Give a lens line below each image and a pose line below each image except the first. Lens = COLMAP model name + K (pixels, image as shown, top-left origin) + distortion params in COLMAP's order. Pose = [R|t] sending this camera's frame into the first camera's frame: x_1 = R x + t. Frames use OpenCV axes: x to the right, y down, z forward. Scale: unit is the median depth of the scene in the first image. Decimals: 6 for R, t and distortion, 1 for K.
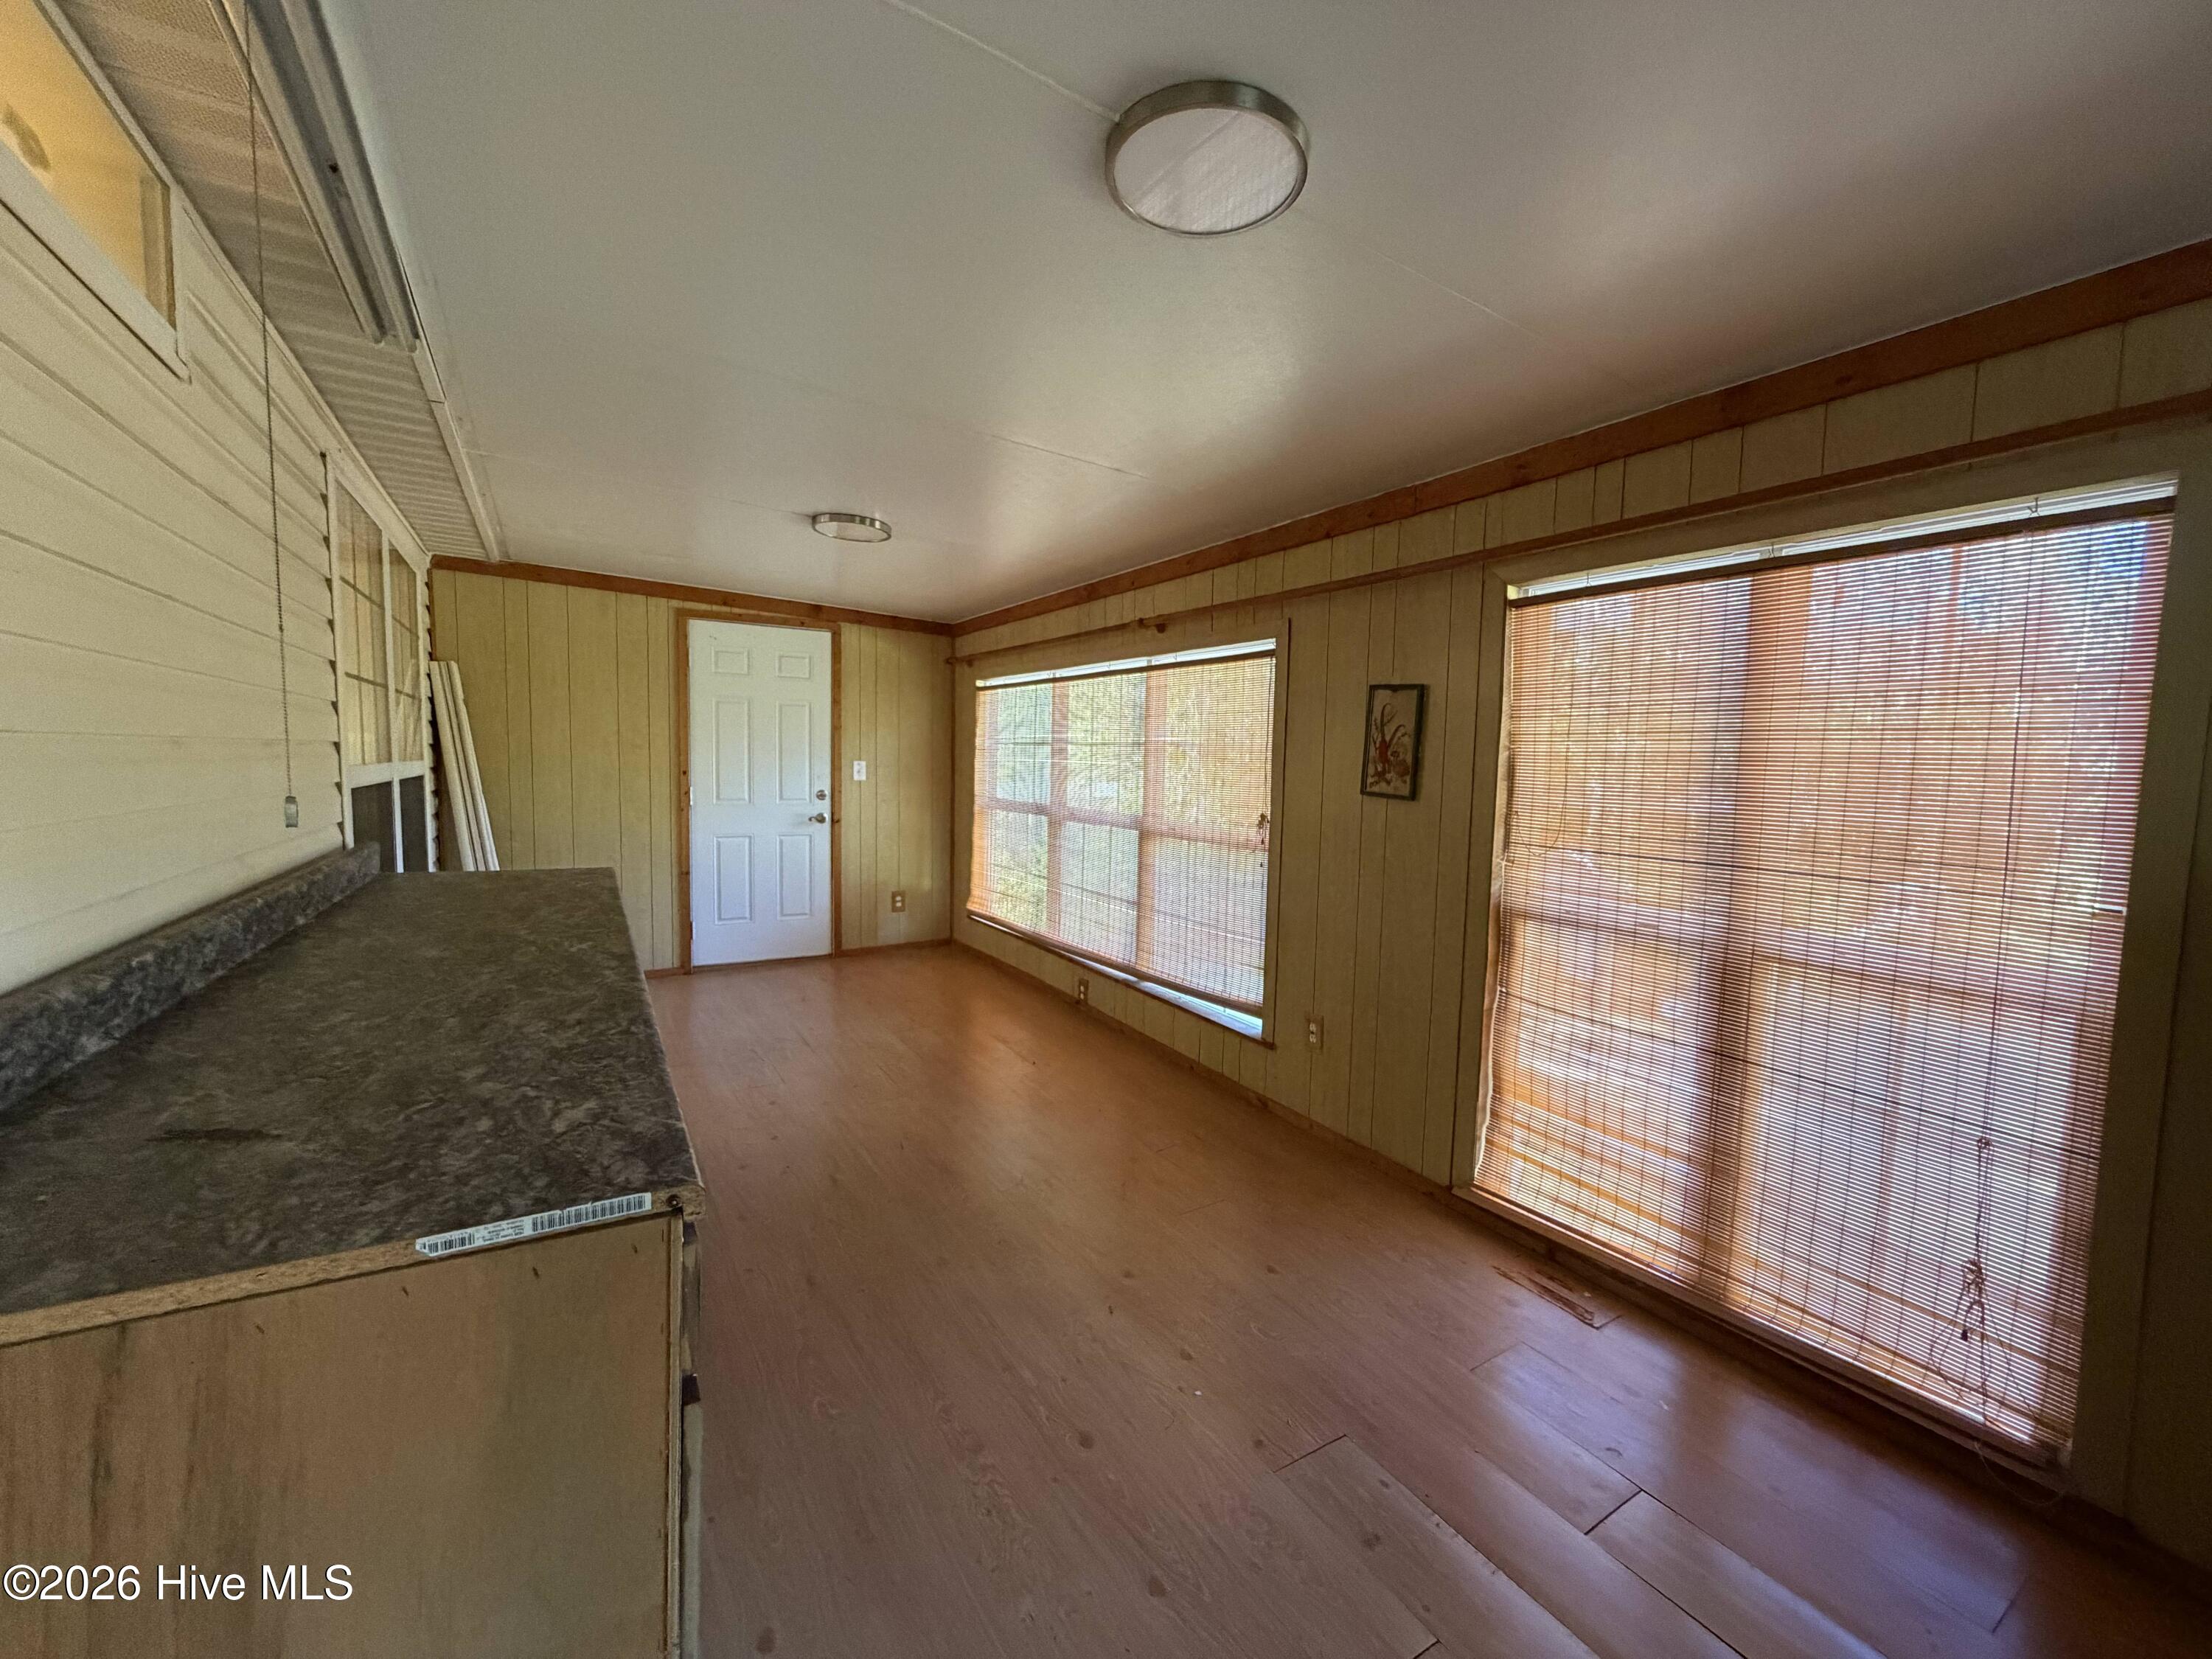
lens RADIAL K [[878.4, 0, 1095.8], [0, 878.4, 829.4], [0, 0, 1]] dist [-0.001710, -0.000195]
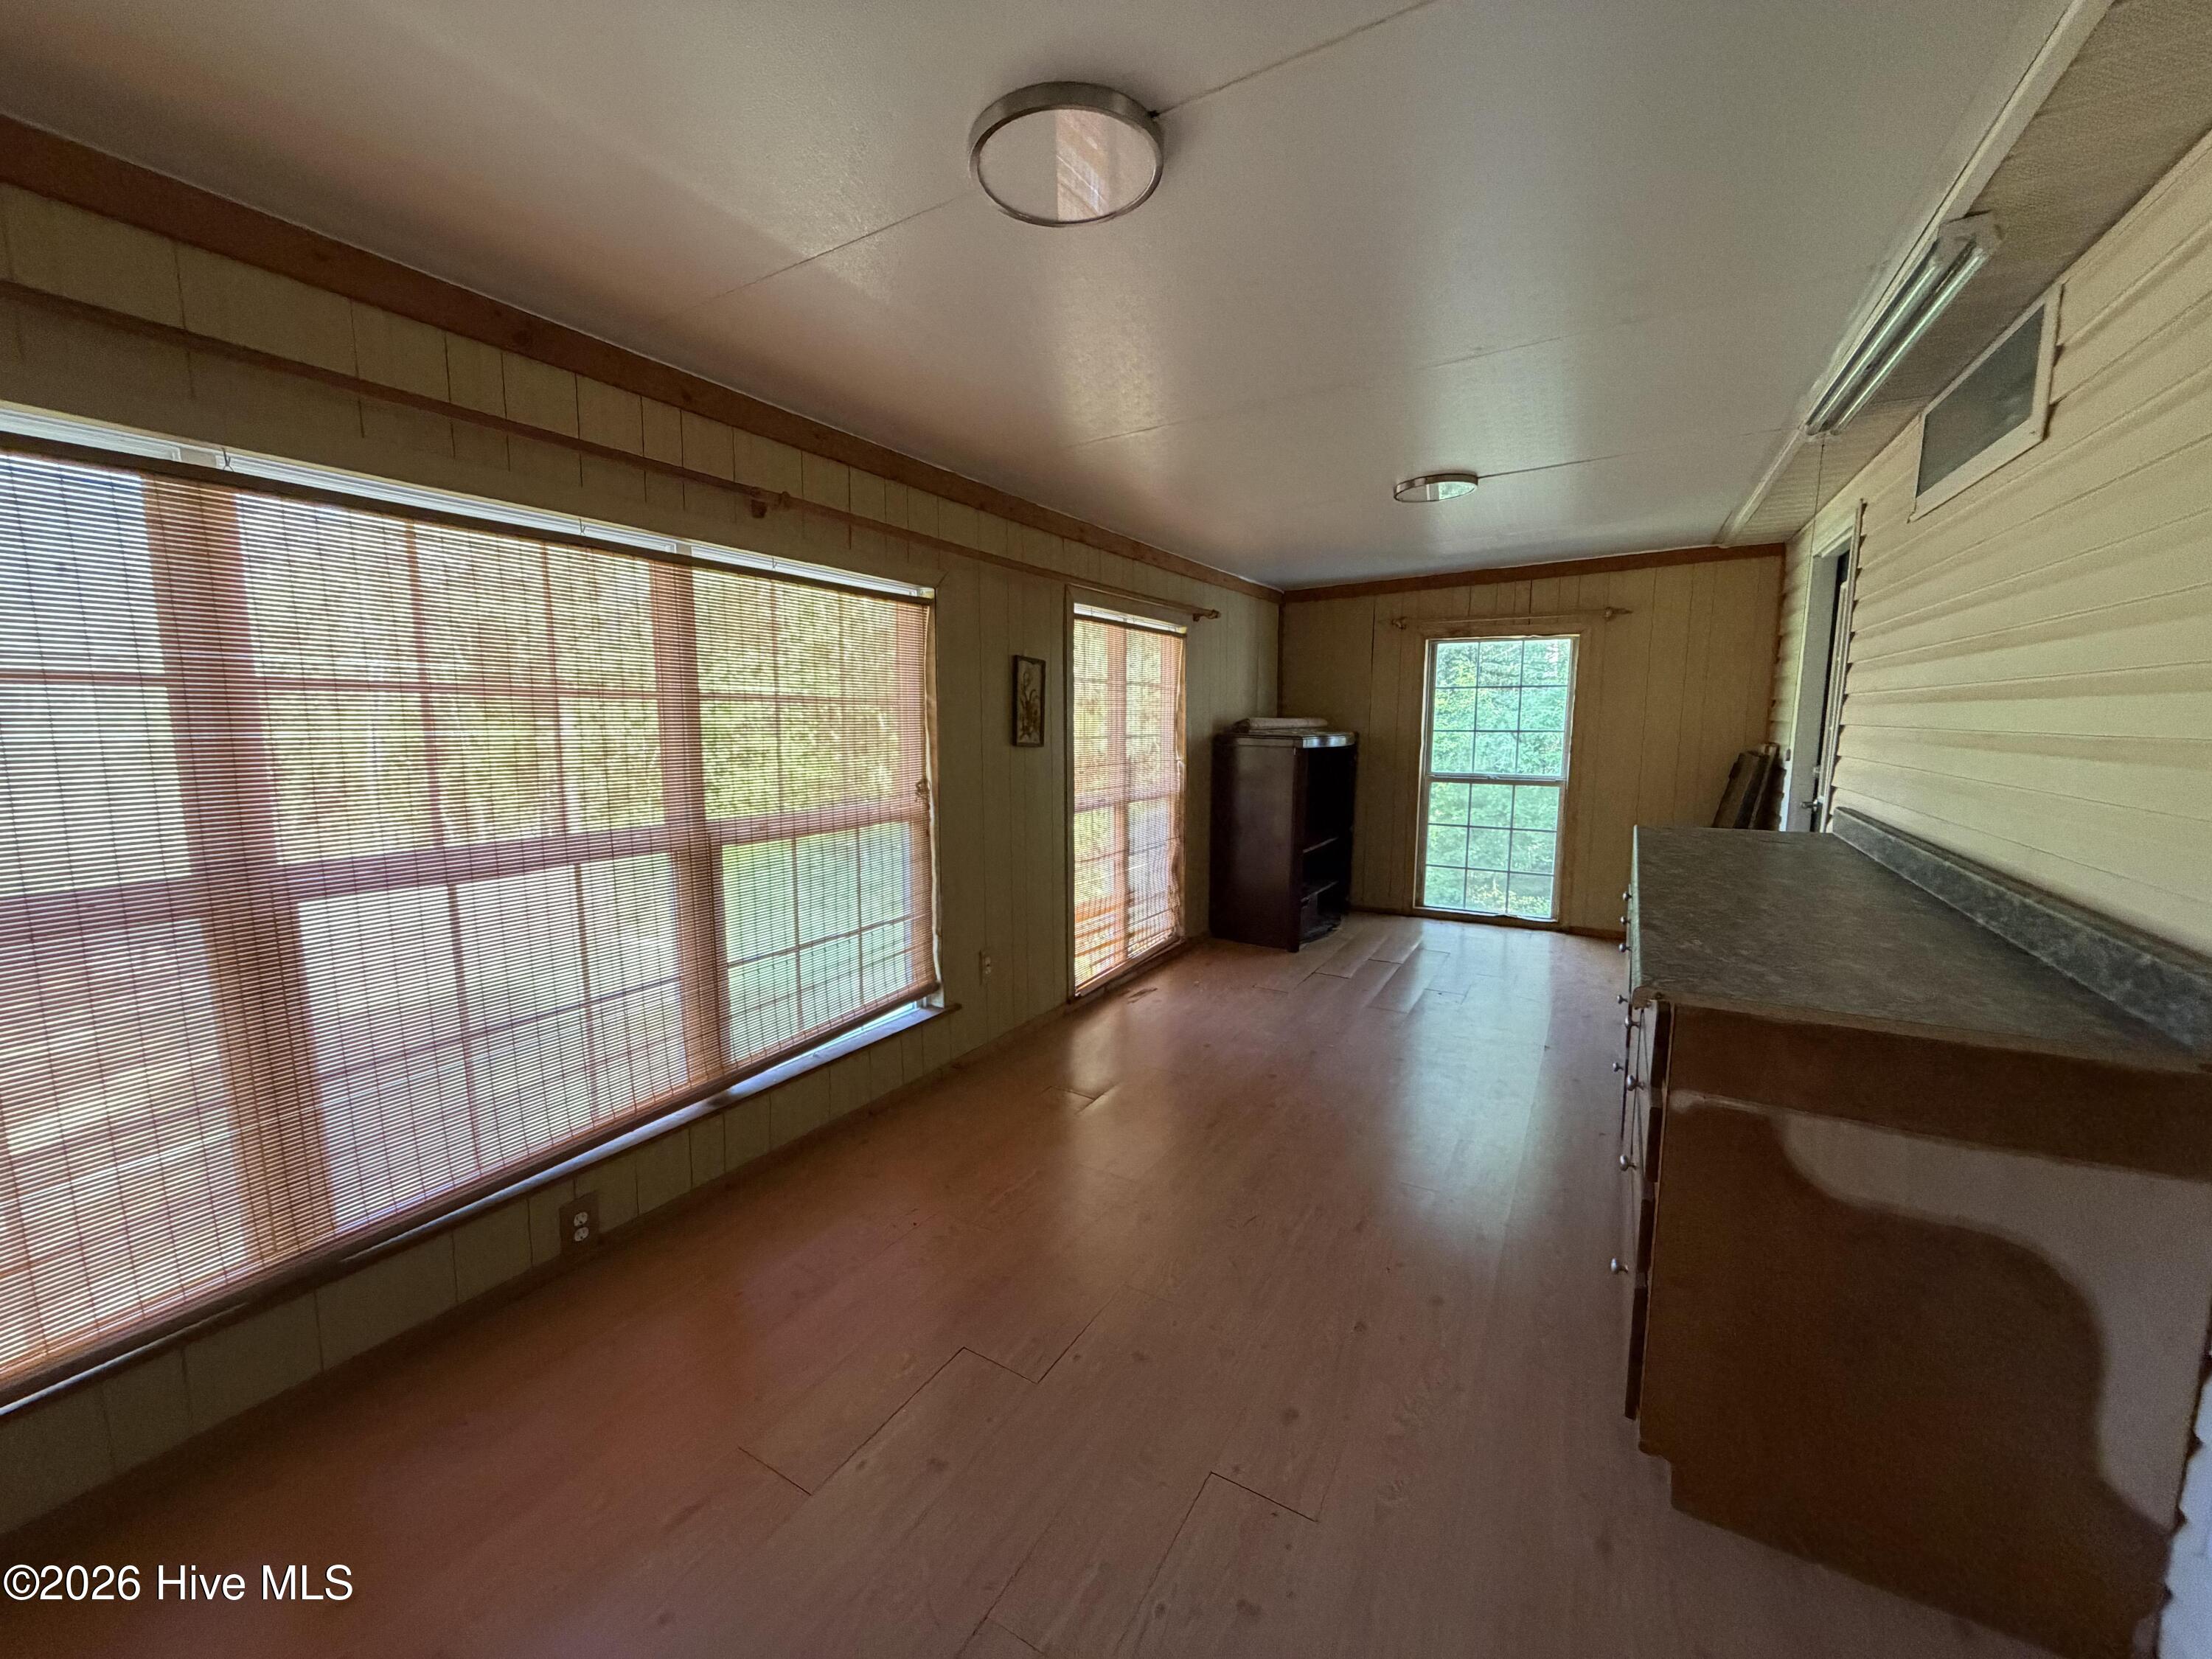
lens RADIAL K [[878.4, 0, 1095.8], [0, 878.4, 829.4], [0, 0, 1]] dist [-0.001710, -0.000195]
pose [[-0.474294, -0.138858, 0.869347, -0.823629], [0.055094, 0.980866, 0.186728, -0.147701], [-0.878641, 0.136459, -0.457568, 1.487128]]
